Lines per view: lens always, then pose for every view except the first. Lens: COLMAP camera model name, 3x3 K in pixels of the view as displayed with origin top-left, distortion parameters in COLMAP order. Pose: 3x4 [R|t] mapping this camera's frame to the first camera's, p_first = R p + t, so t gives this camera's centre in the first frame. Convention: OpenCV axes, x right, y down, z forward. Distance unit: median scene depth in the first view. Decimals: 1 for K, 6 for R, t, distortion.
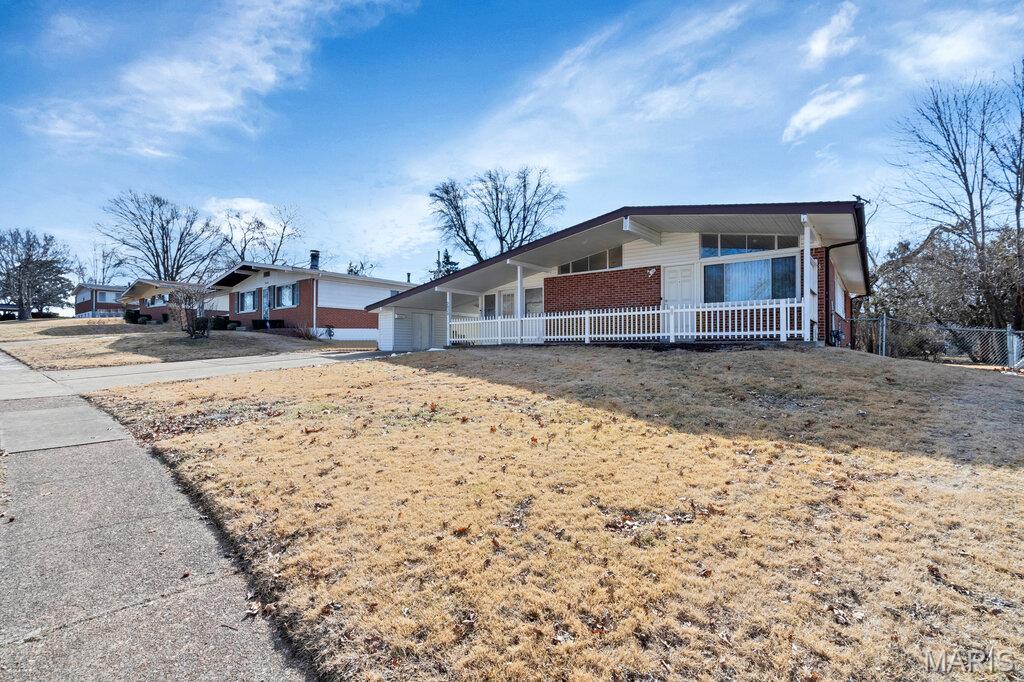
lens RADIAL K [[467.0, 0, 510.6], [0, 467.0, 346.9], [0, 0, 1]] dist [-0.003852, 0.000021]
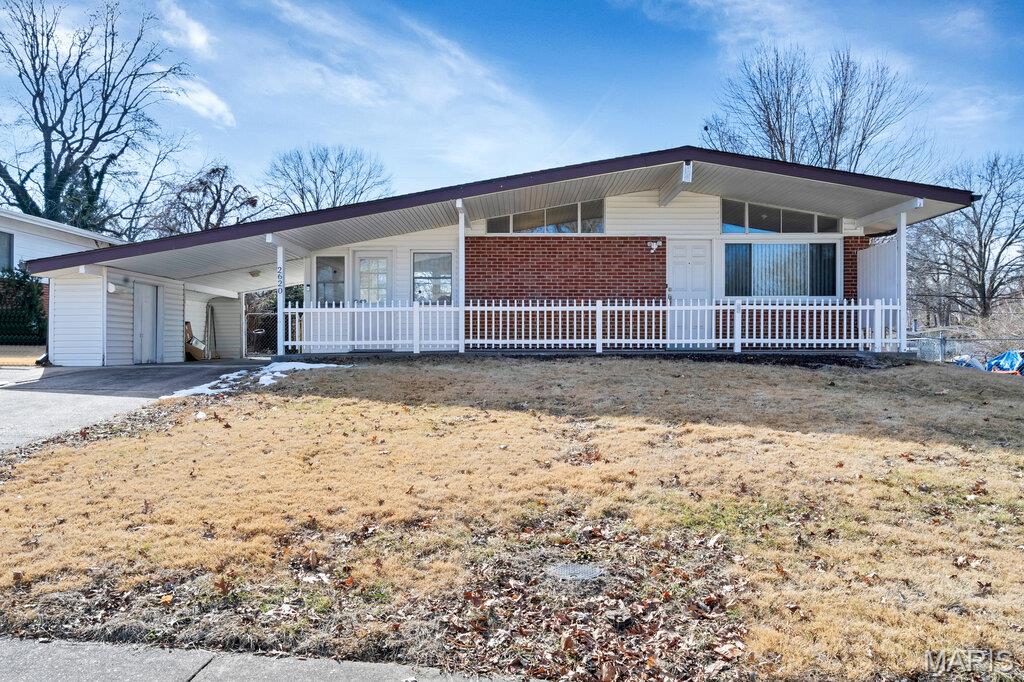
lens RADIAL K [[820.0, 0, 511.5], [0, 820.0, 338.8], [0, 0, 1]] dist [0.020440, -0.008582]
pose [[0.784818, 0.020808, 0.619377, -0.574248], [-0.002091, 0.999519, -0.030929, 0.007330], [-0.619723, 0.022978, 0.784484, 0.218673]]
